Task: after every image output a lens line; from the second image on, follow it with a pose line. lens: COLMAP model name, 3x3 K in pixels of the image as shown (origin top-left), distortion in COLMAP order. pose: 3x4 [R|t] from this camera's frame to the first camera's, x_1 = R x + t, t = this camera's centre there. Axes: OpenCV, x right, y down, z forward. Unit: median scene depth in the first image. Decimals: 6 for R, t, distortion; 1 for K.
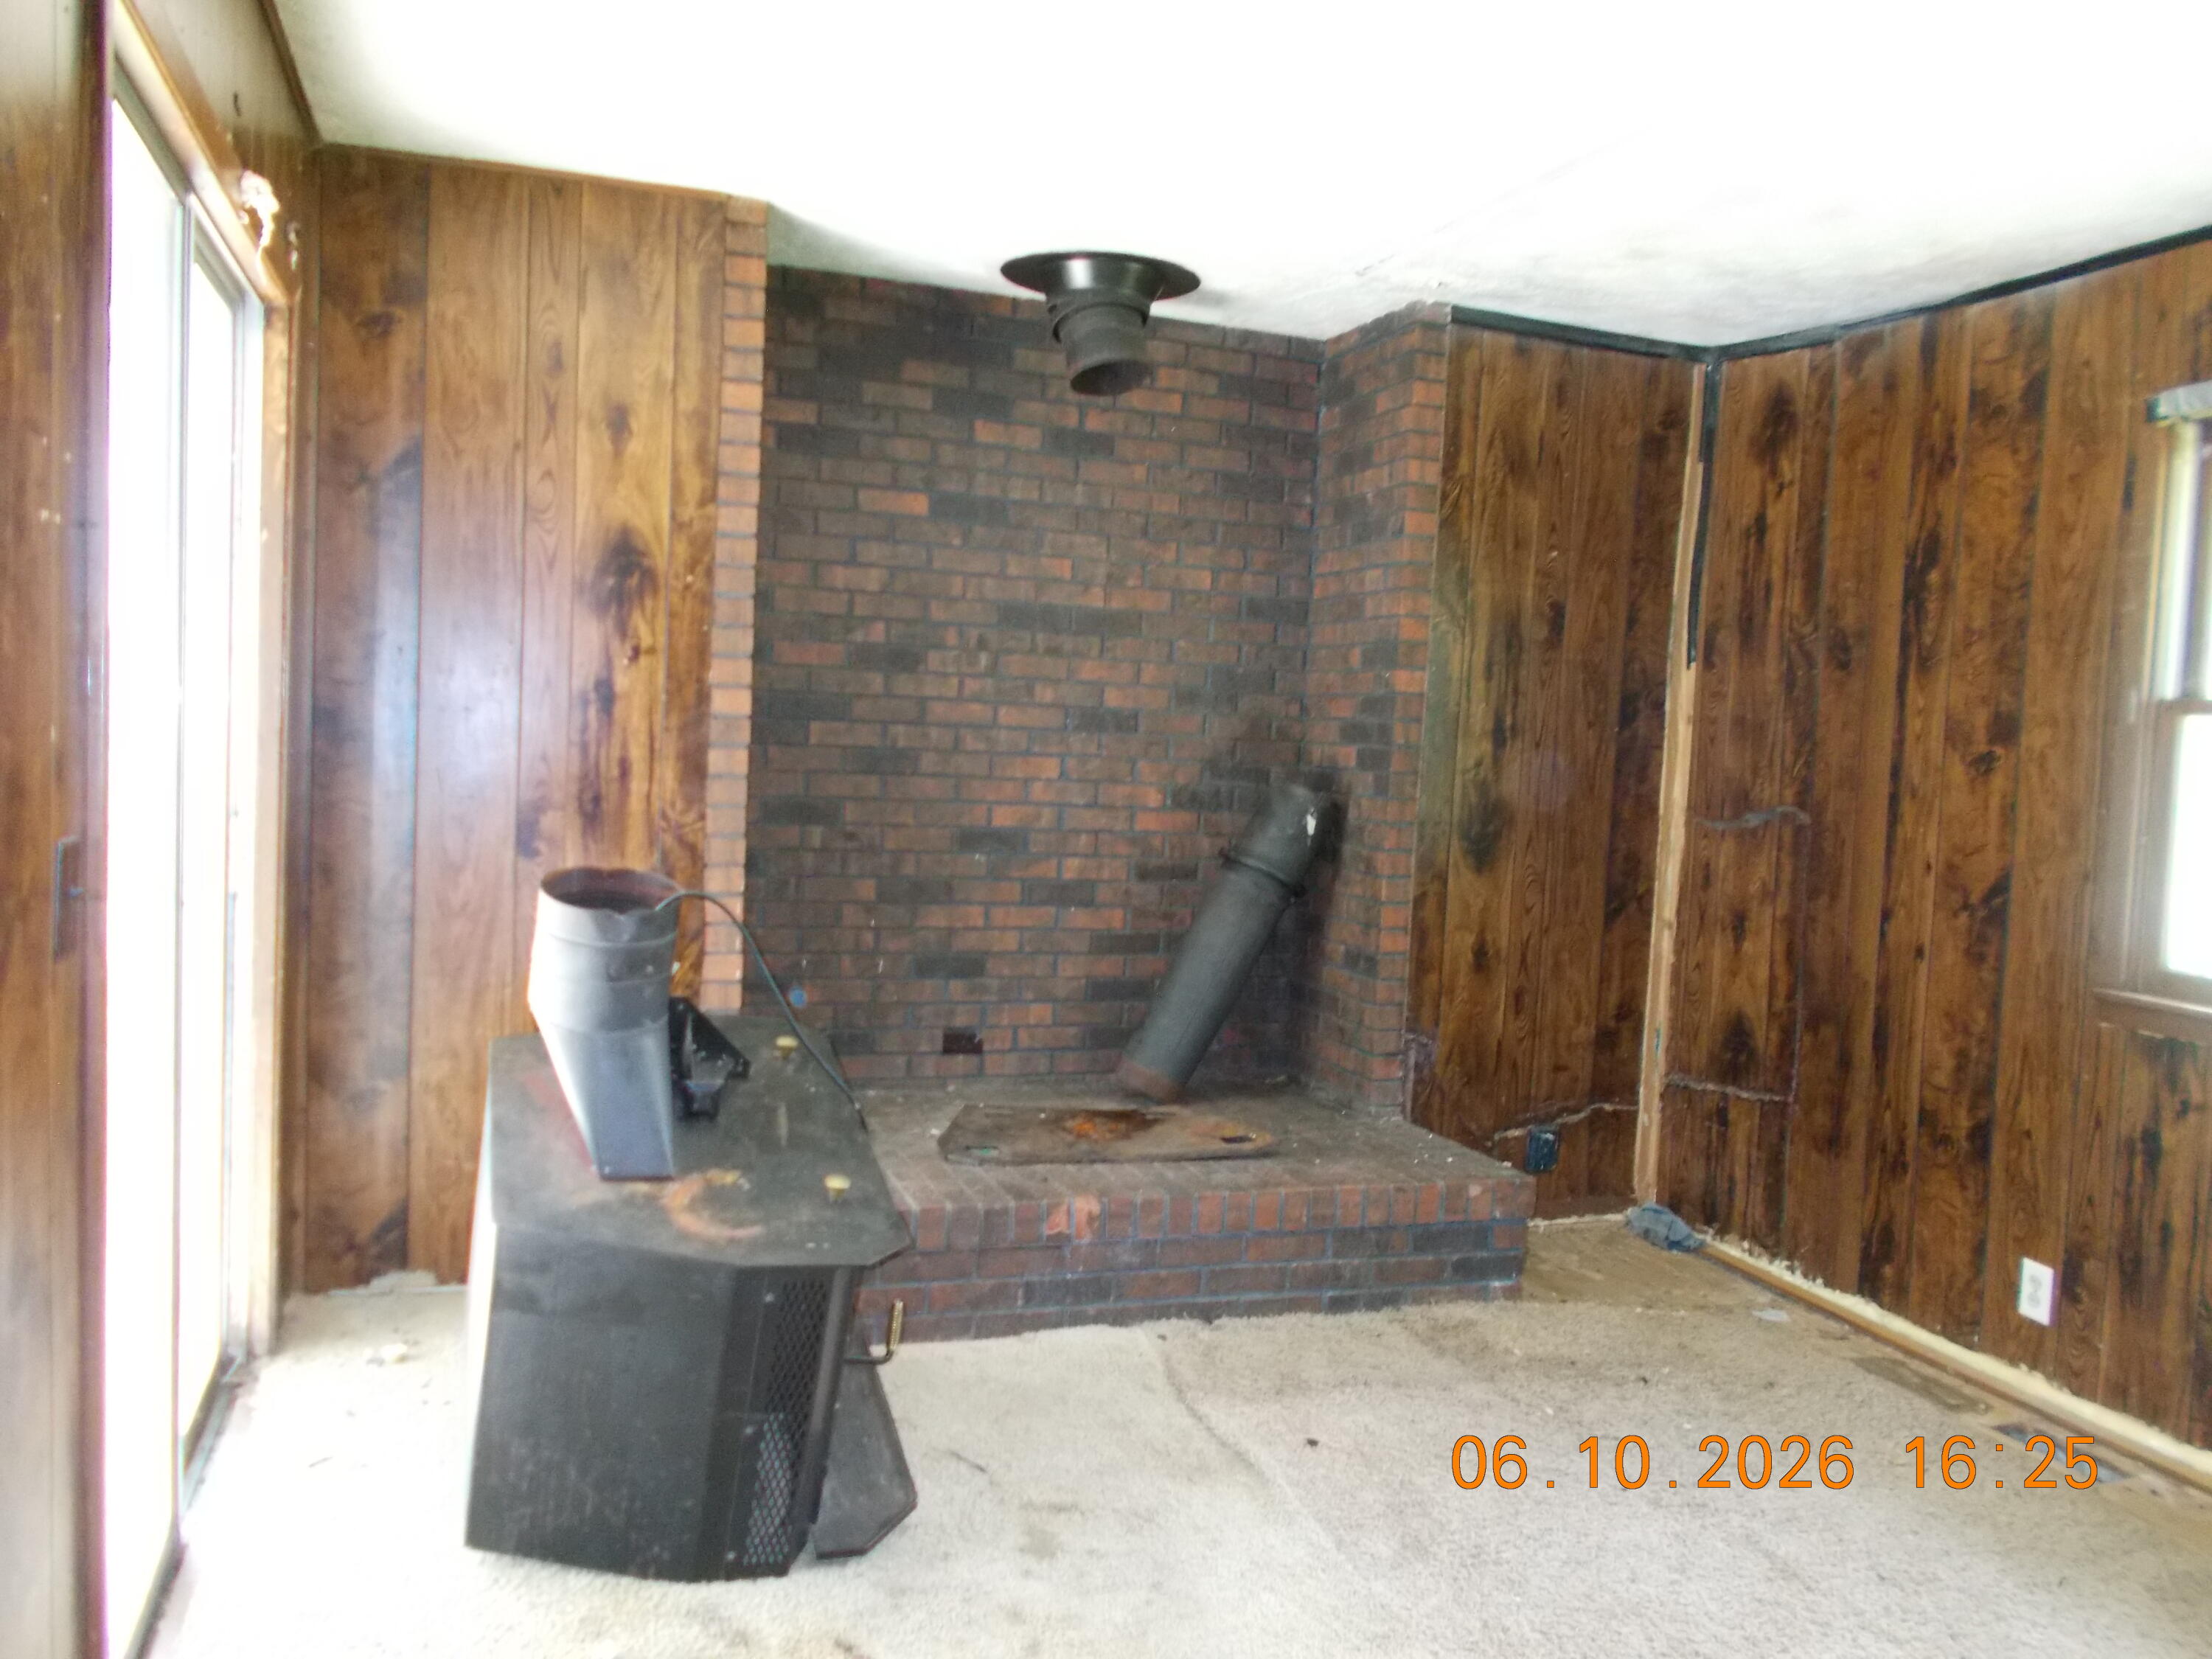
lens RADIAL K [[1683.6, 0, 1105.5], [0, 1683.6, 816.8], [0, 0, 1]] dist [0.015078, -0.018583]
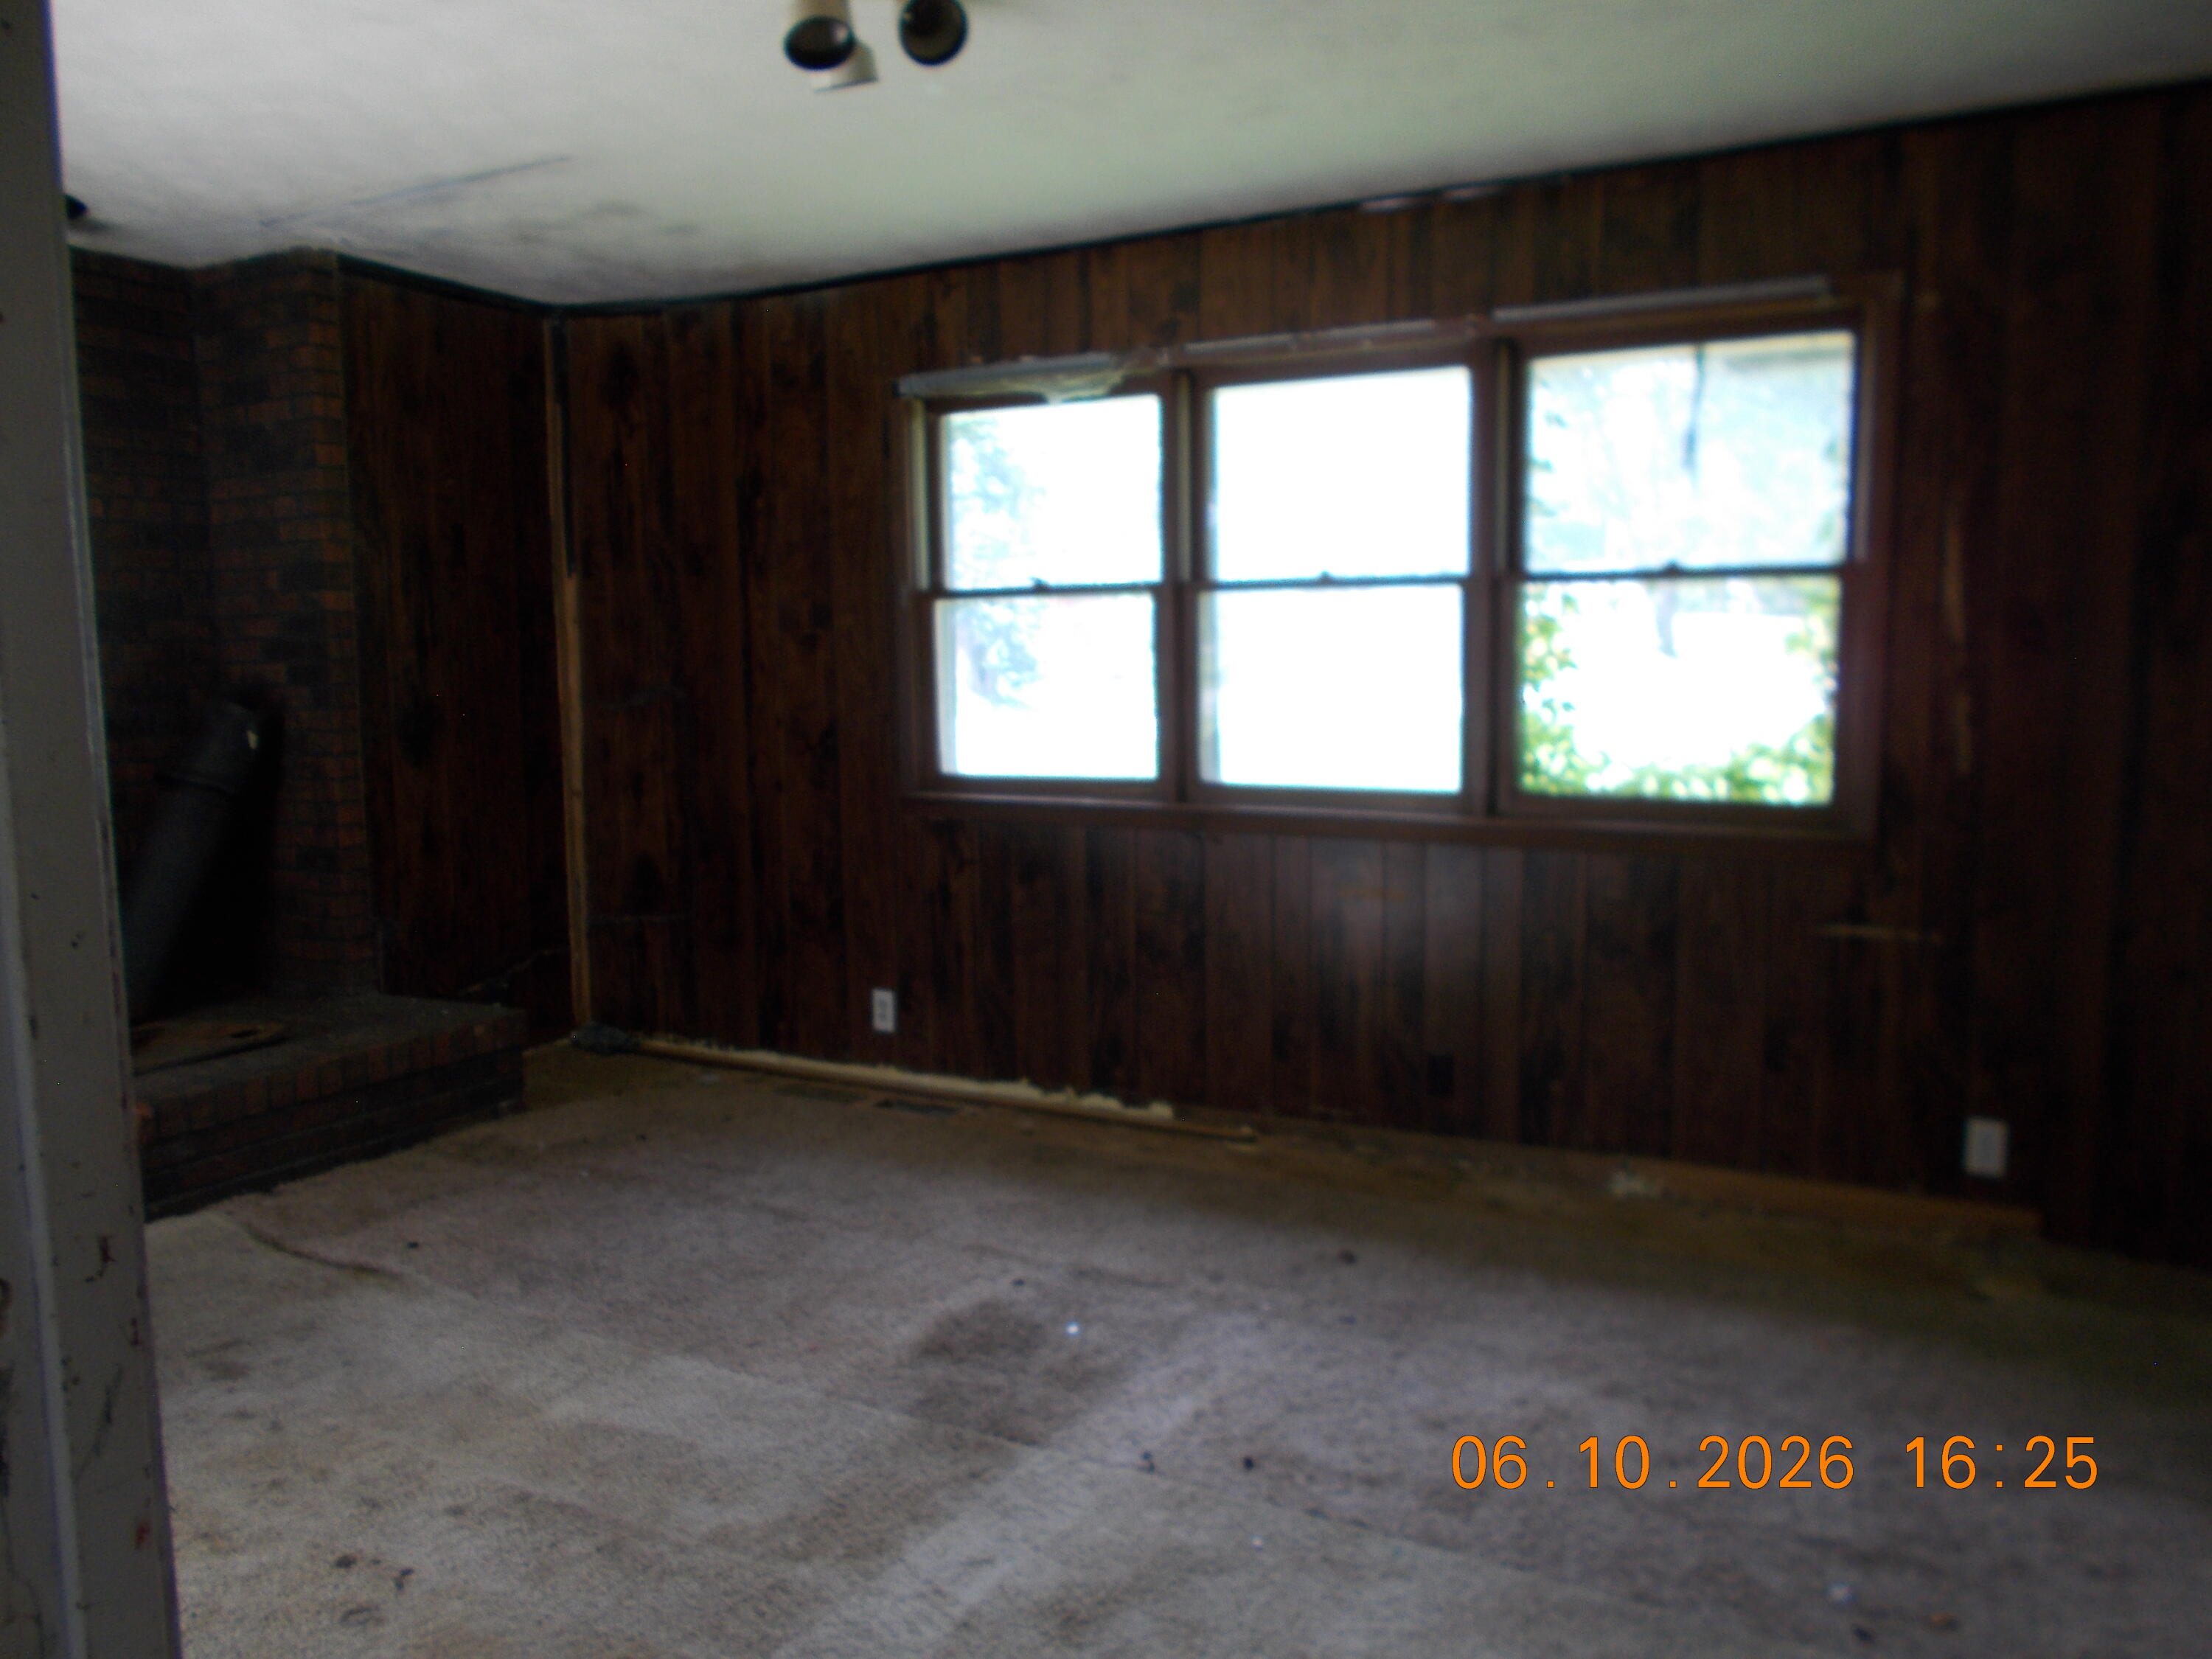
lens RADIAL K [[1683.6, 0, 1104.5], [0, 1683.6, 827.5], [0, 0, 1]] dist [0.015078, -0.018583]
pose [[0.745201, -0.134897, 0.653053, -0.199863], [0.090320, 0.990719, 0.101581, 0.000210], [-0.660695, -0.016714, 0.750468, -0.172077]]
